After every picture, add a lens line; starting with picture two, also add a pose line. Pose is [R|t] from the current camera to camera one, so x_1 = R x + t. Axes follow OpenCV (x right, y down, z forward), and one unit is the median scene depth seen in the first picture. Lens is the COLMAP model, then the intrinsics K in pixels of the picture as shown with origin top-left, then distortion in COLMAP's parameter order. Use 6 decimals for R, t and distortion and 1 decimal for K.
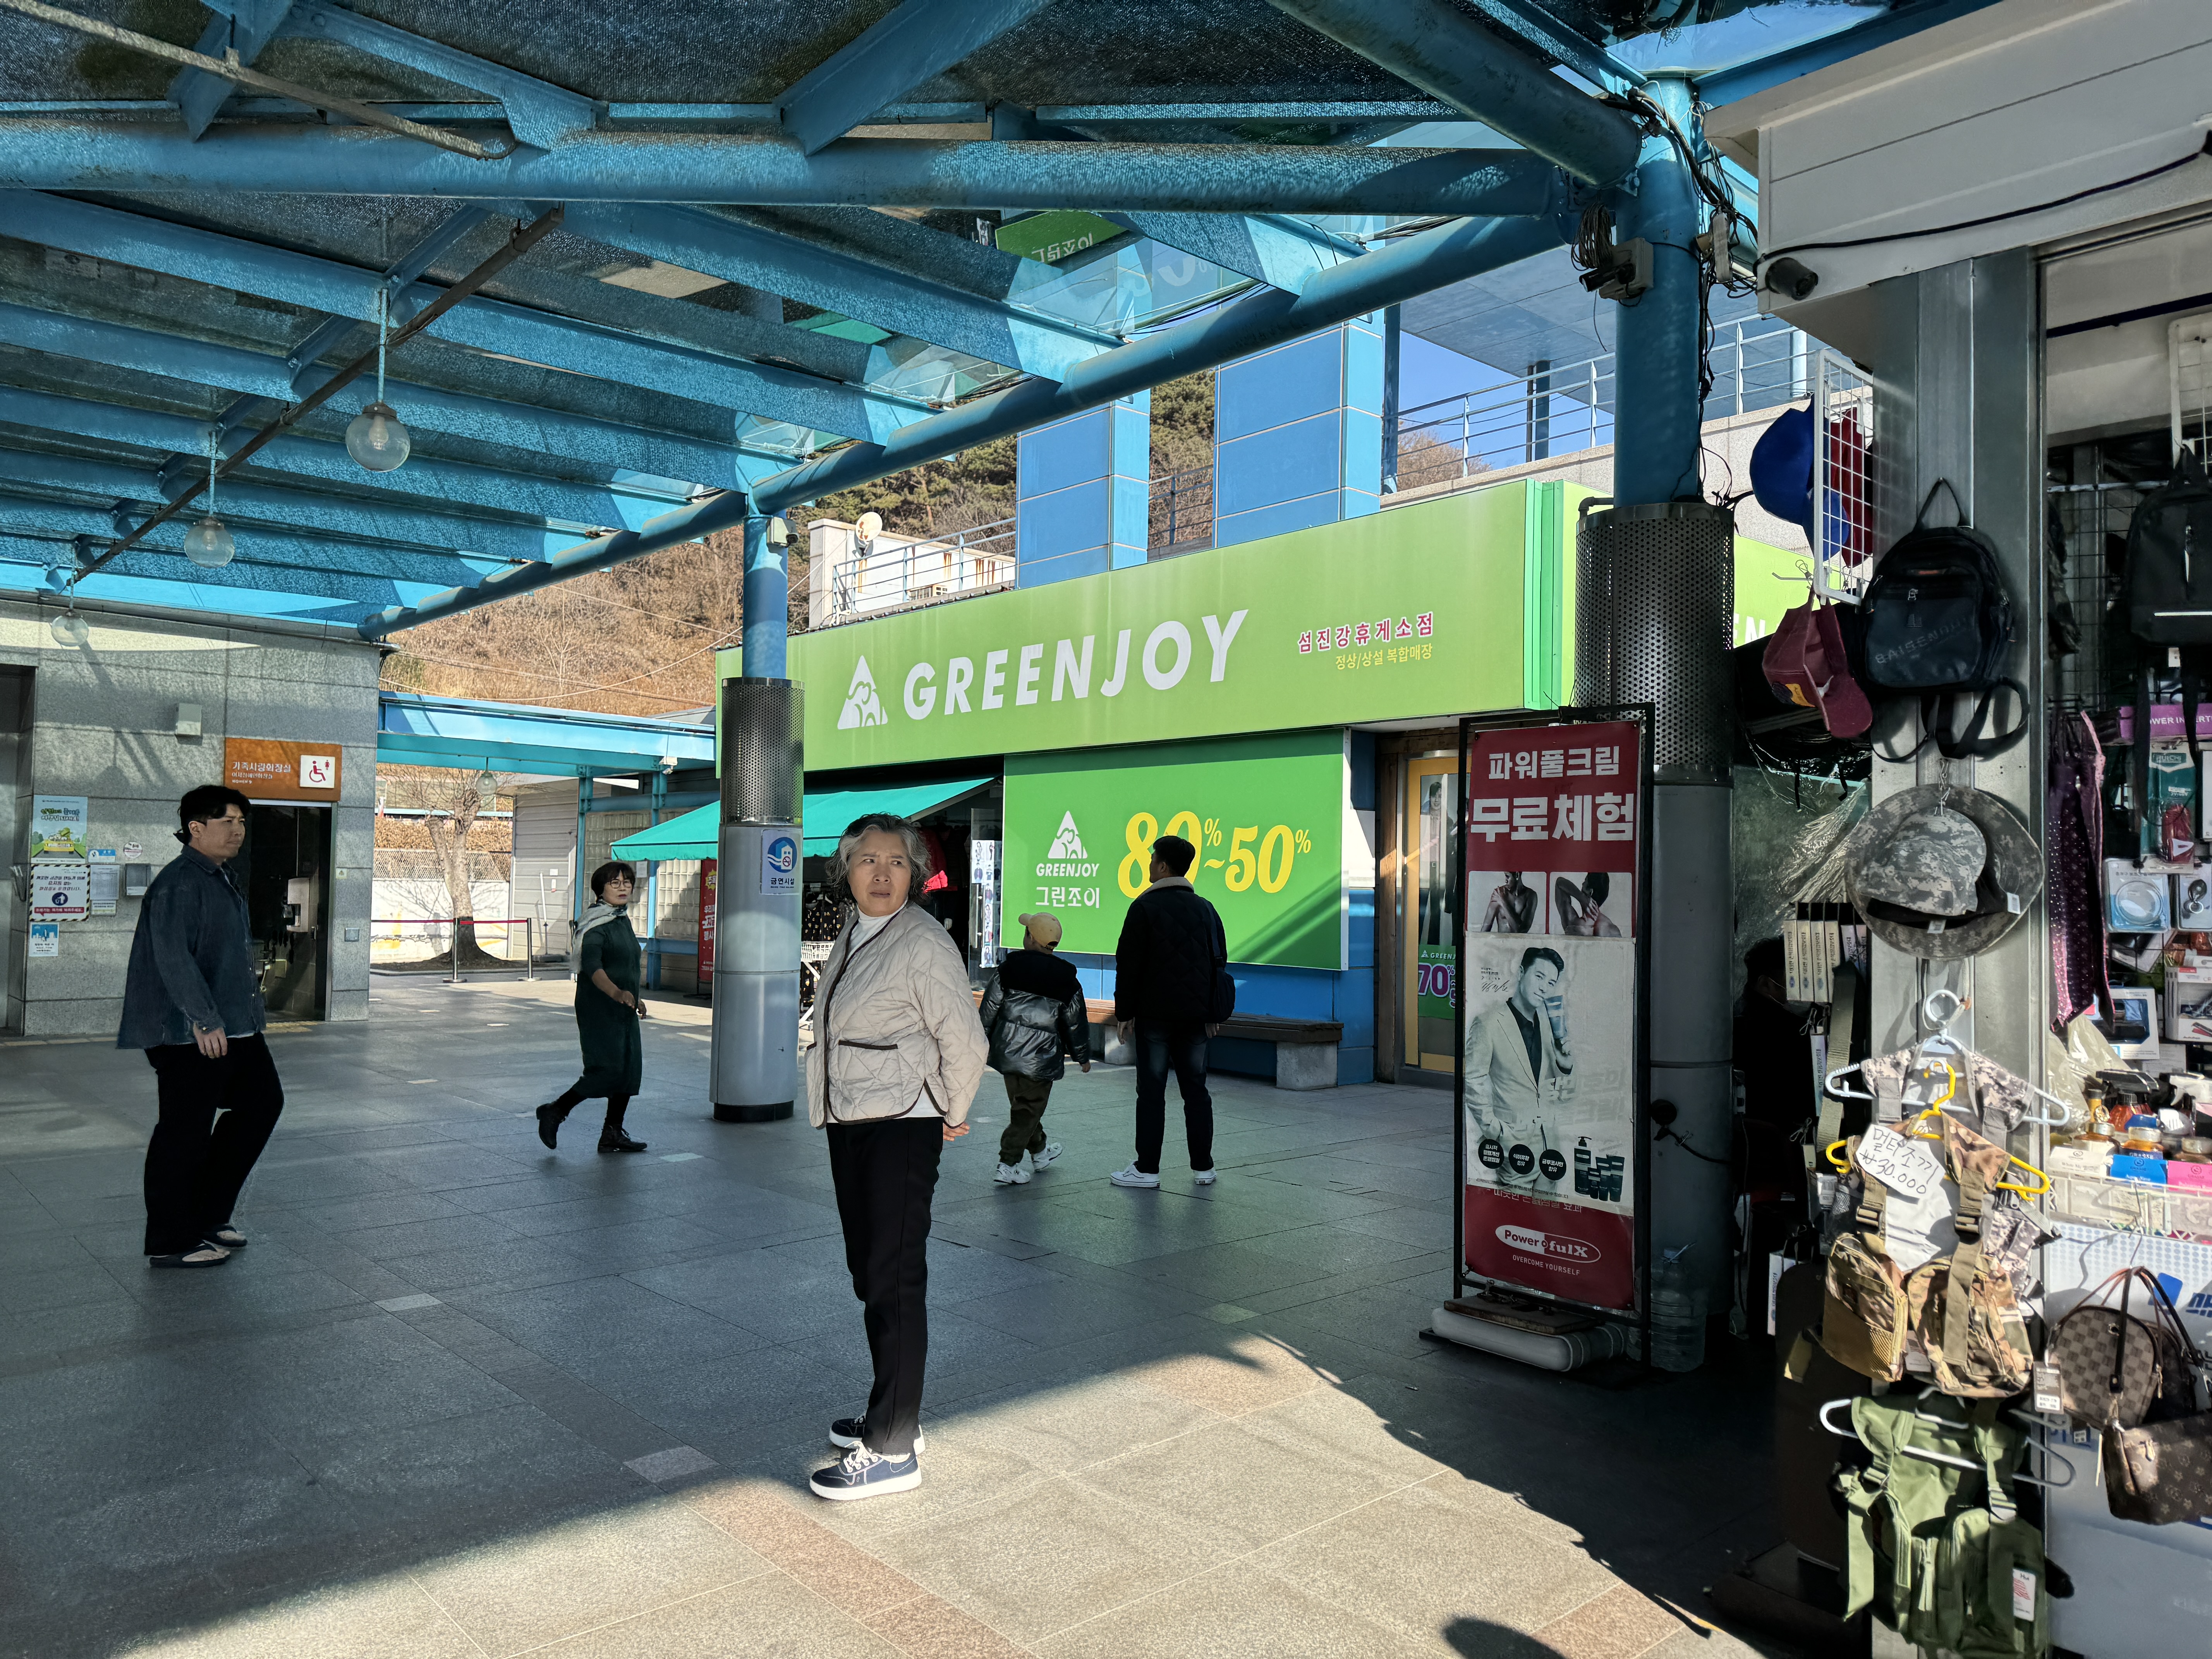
lens RADIAL K [[1571.4, 0, 1151.9], [0, 1571.4, 833.1], [0, 0, 1]] dist [0.083232, -0.104280]
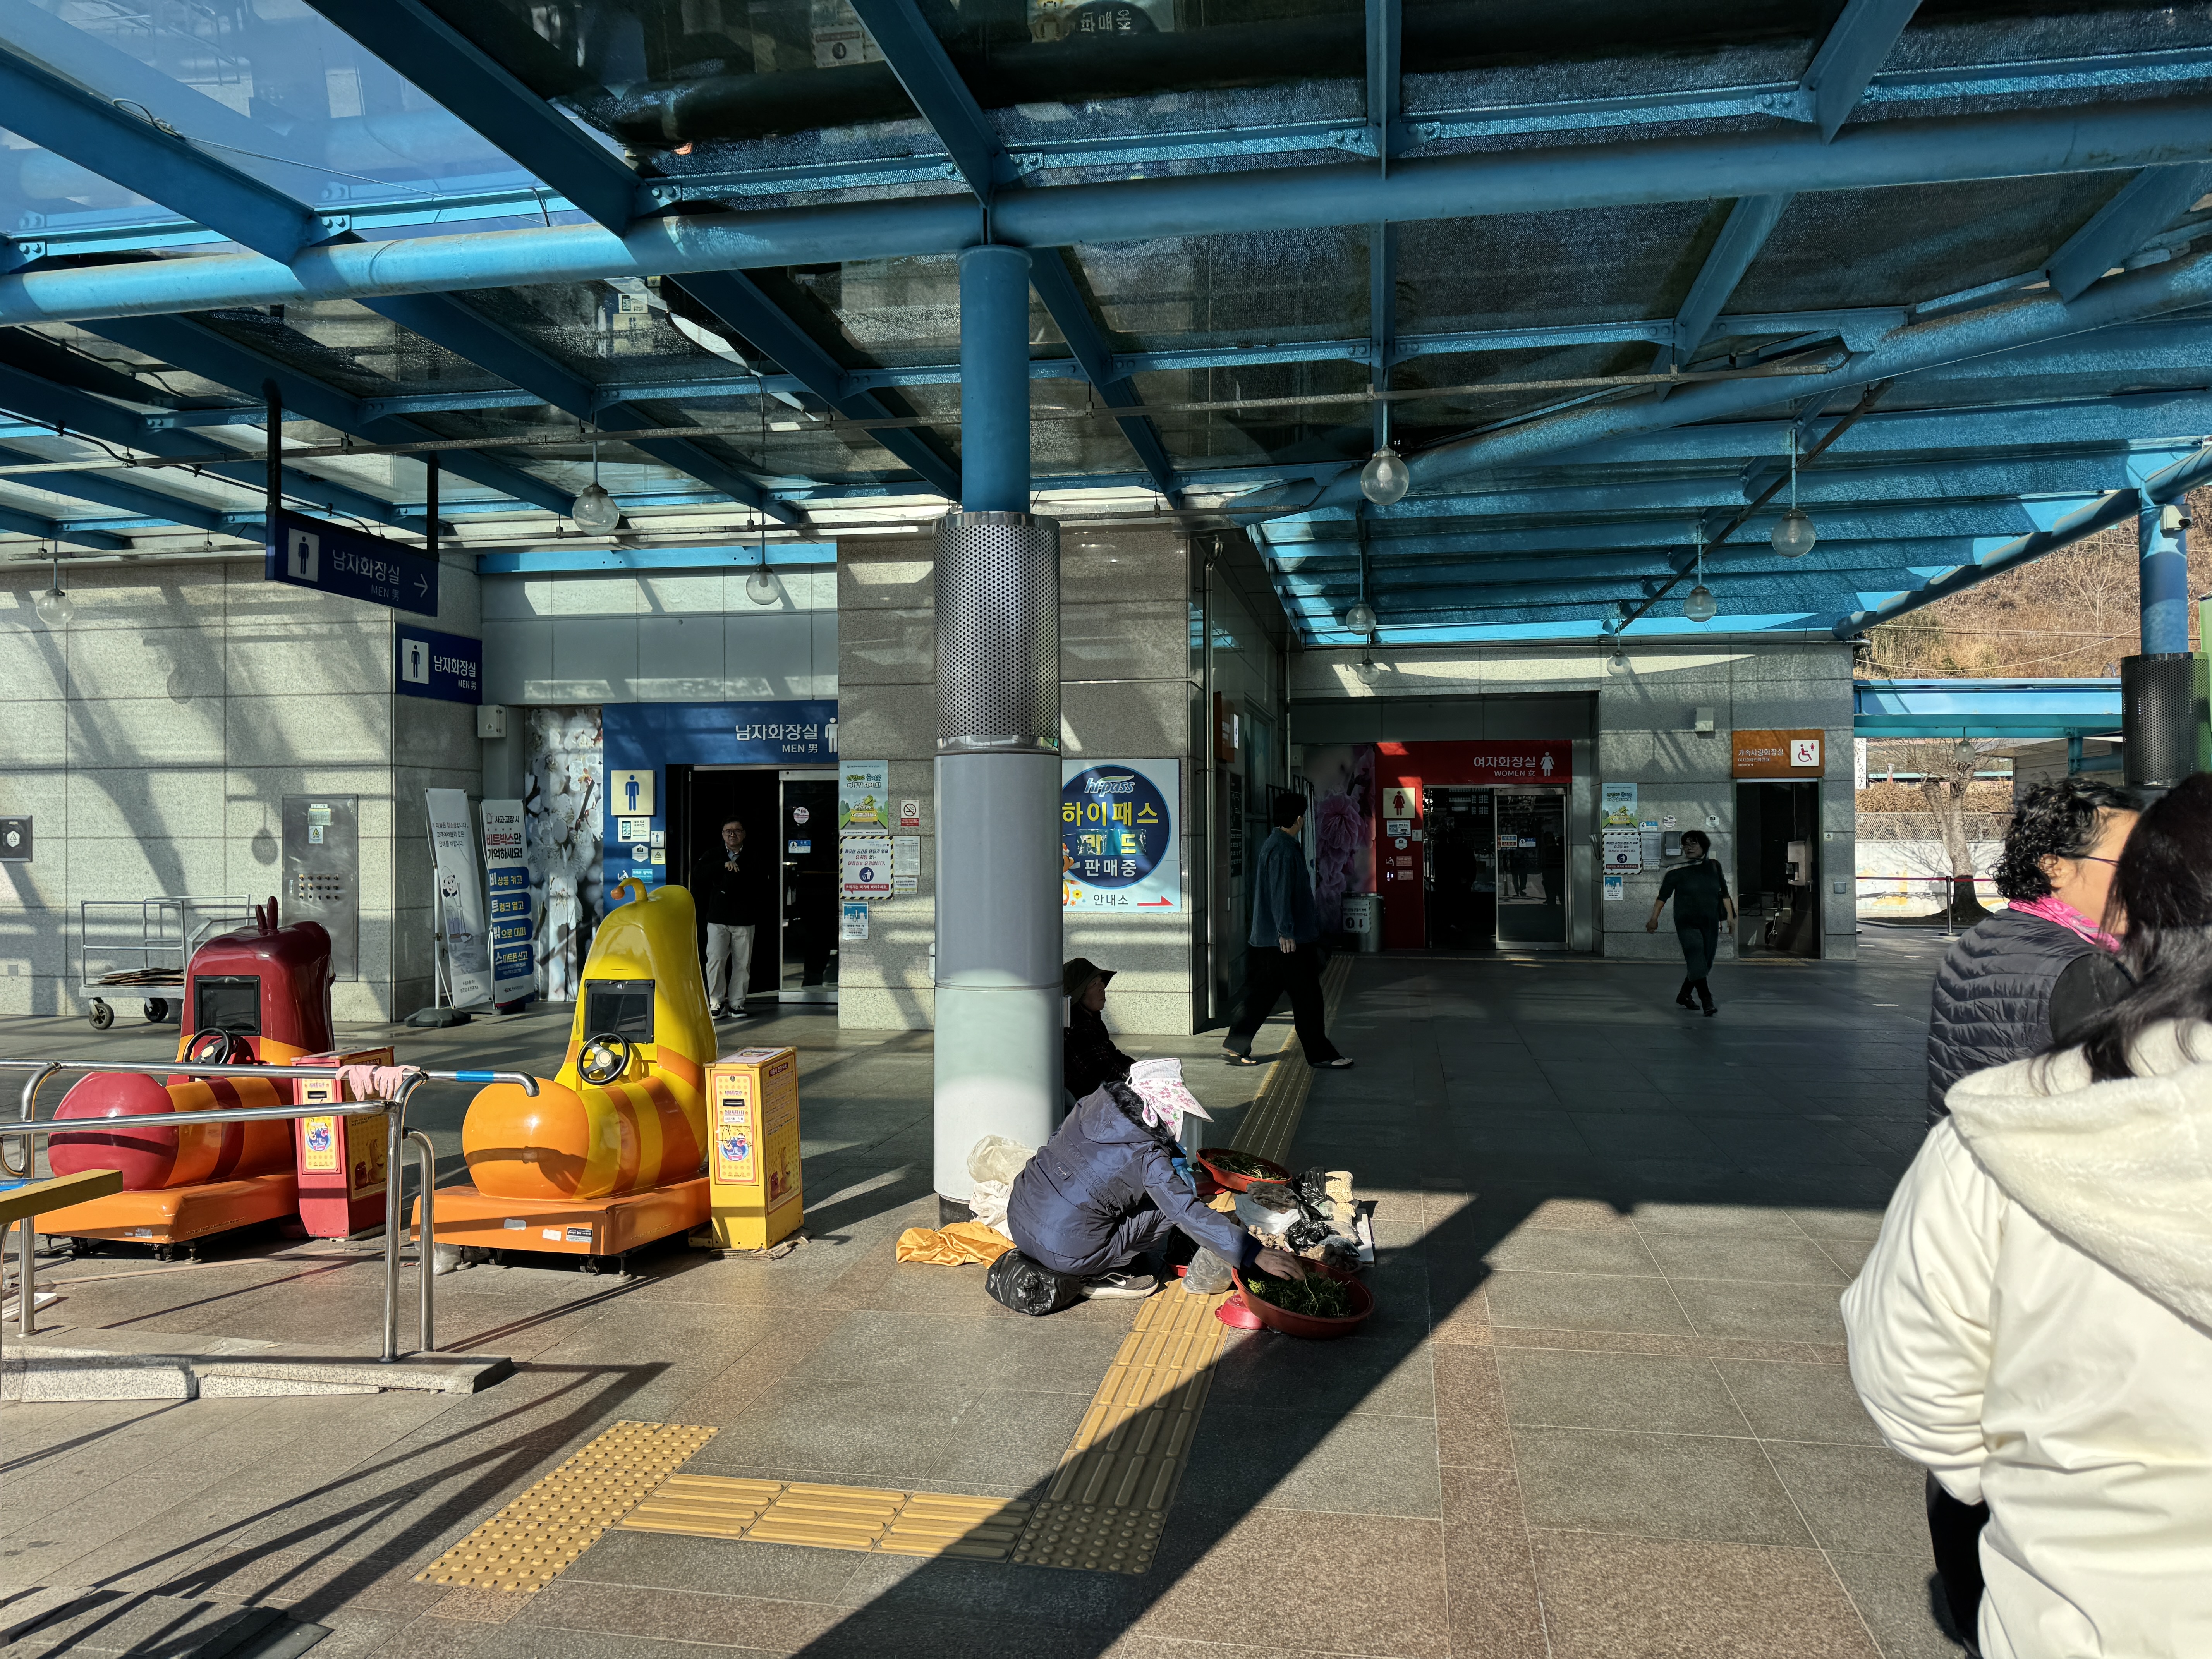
lens RADIAL K [[1558.7, 0, 1095.5], [0, 1558.7, 790.0], [0, 0, 1]] dist [0.102650, -0.107970]
pose [[0.599100, -0.039461, -0.799701, 0.125292], [0.037065, 0.999081, -0.021532, -0.004701], [0.799816, -0.016741, 0.600012, -0.167151]]
